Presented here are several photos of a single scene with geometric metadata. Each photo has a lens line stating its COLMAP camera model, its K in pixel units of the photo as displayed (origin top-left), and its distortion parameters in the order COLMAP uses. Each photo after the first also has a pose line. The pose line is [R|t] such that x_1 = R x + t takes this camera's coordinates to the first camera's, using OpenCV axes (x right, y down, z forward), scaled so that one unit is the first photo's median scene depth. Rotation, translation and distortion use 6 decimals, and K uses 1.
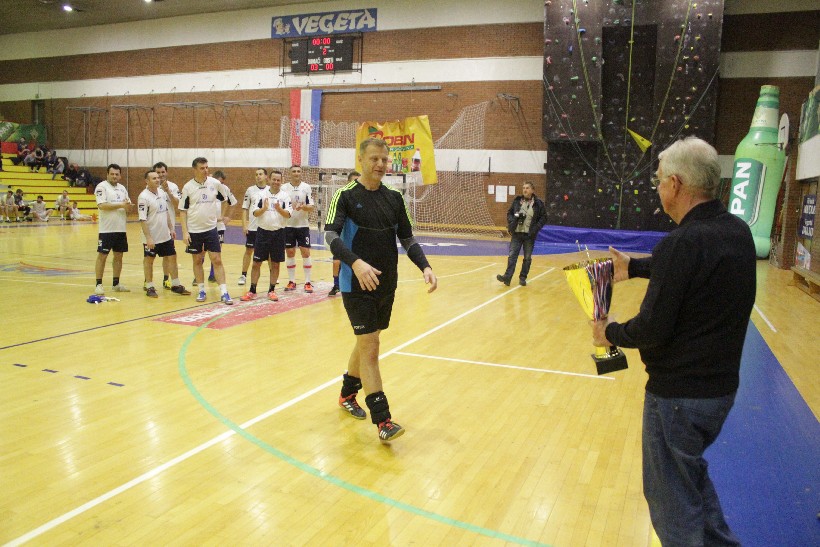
lens RADIAL K [[673.3, 0, 404.6], [0, 673.3, 277.1], [0, 0, 1]] dist [-0.163724, 0.139334]
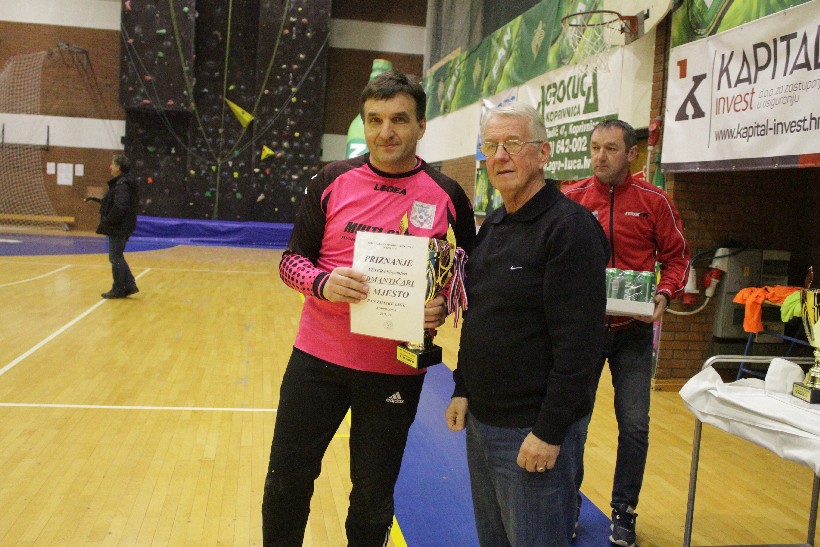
lens RADIAL K [[812.9, 0, 398.1], [0, 812.9, 269.2], [0, 0, 1]] dist [-0.137465, 0.166278]
pose [[0.851872, -0.028137, 0.522993, -0.012300], [0.033872, 0.999425, -0.001403, -0.001256], [-0.522653, 0.018910, 0.852336, 0.024617]]
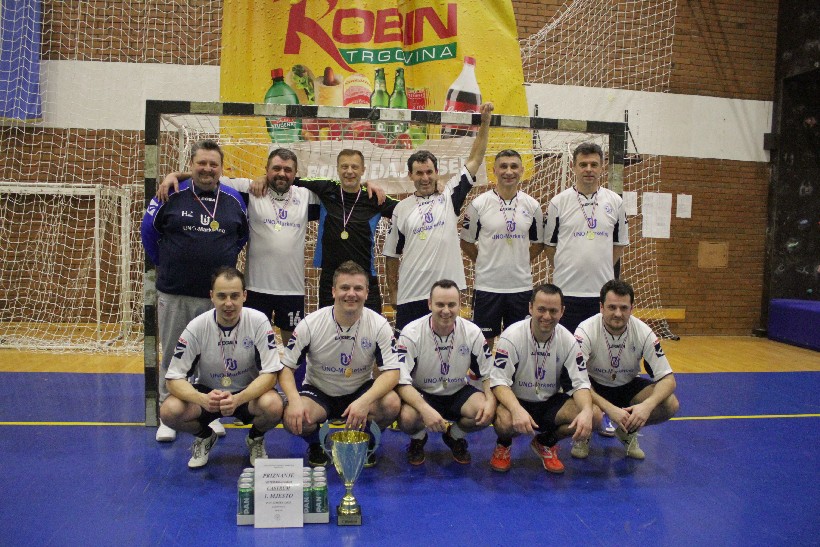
lens RADIAL K [[676.1, 0, 397.2], [0, 676.1, 274.6], [0, 0, 1]] dist [-0.162880, 0.150292]
pose [[0.880757, -0.039118, 0.471950, -0.159257], [0.057086, 0.998085, -0.023808, -0.102648], [-0.470115, 0.047911, 0.881304, 0.839451]]
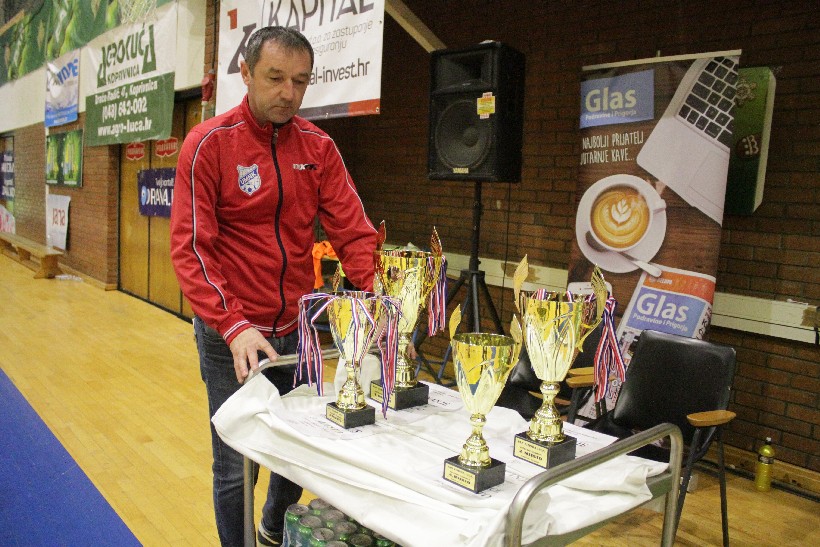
lens RADIAL K [[677.9, 0, 423.8], [0, 677.9, 271.7], [0, 0, 1]] dist [-0.187371, 0.152267]
pose [[0.428398, -0.122321, 0.895273, 0.034048], [0.078647, 0.992082, 0.097915, -0.001129], [-0.900161, 0.028464, 0.434626, 0.054060]]
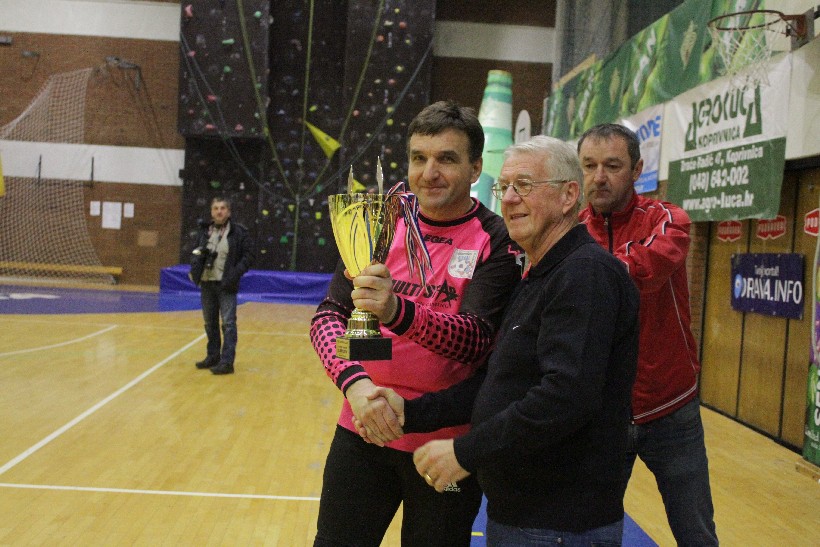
lens RADIAL K [[1034.3, 0, 398.1], [0, 1034.3, 272.6], [0, 0, 1]] dist [-0.077688, 0.119289]
pose [[0.909700, 0.001433, 0.415264, -0.014012], [0.027803, 0.997540, -0.064349, -0.000577], [-0.414334, 0.070084, 0.907422, 0.011517]]
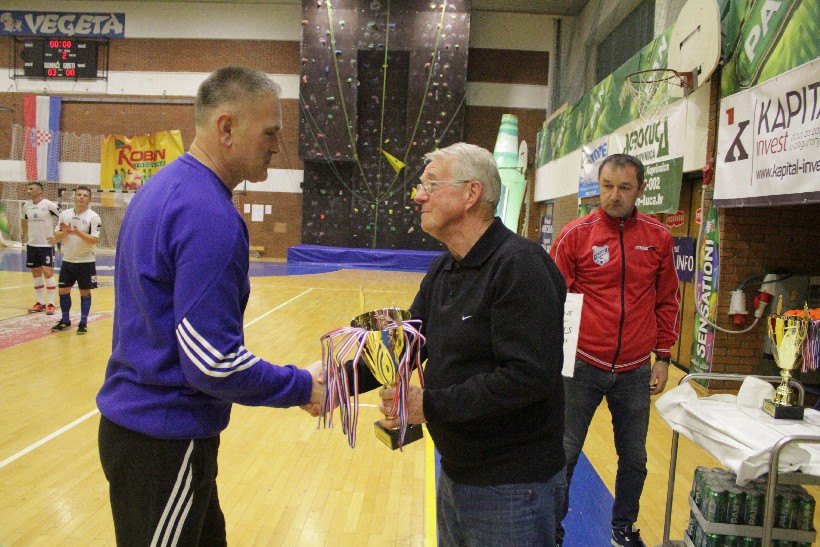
lens RADIAL K [[676.1, 0, 397.2], [0, 676.1, 274.6], [0, 0, 1]] dist [-0.162880, 0.150292]
pose [[0.940907, -0.016027, 0.338285, 0.004091], [0.026995, 0.999250, -0.027743, -0.001776], [-0.337587, 0.035236, 0.940635, 0.013913]]
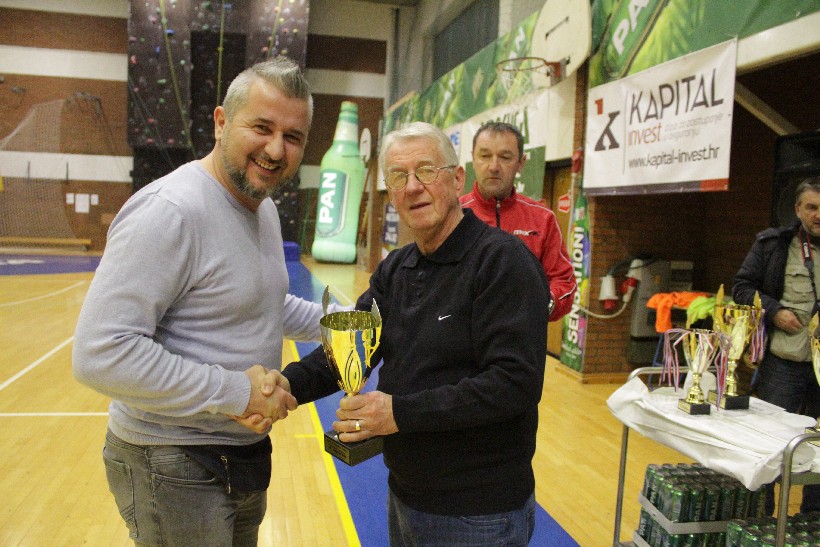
lens RADIAL K [[676.1, 0, 397.2], [0, 676.1, 274.6], [0, 0, 1]] dist [-0.162880, 0.150292]
pose [[0.828001, -0.044155, 0.558985, -0.002915], [0.054348, 0.998521, -0.001629, -0.003719], [-0.558086, 0.031729, 0.829176, 0.032518]]
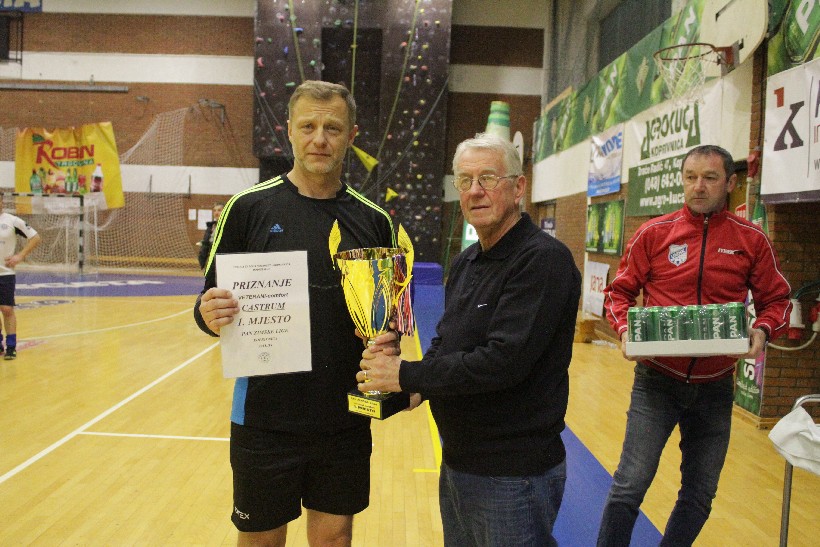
lens RADIAL K [[789.0, 0, 399.5], [0, 789.0, 272.9], [0, 0, 1]] dist [-0.142123, 0.156477]
pose [[0.924778, -0.020919, 0.379932, -0.002149], [0.042601, 0.997902, -0.048749, -0.001322], [-0.378115, 0.061268, 0.923729, 0.020627]]
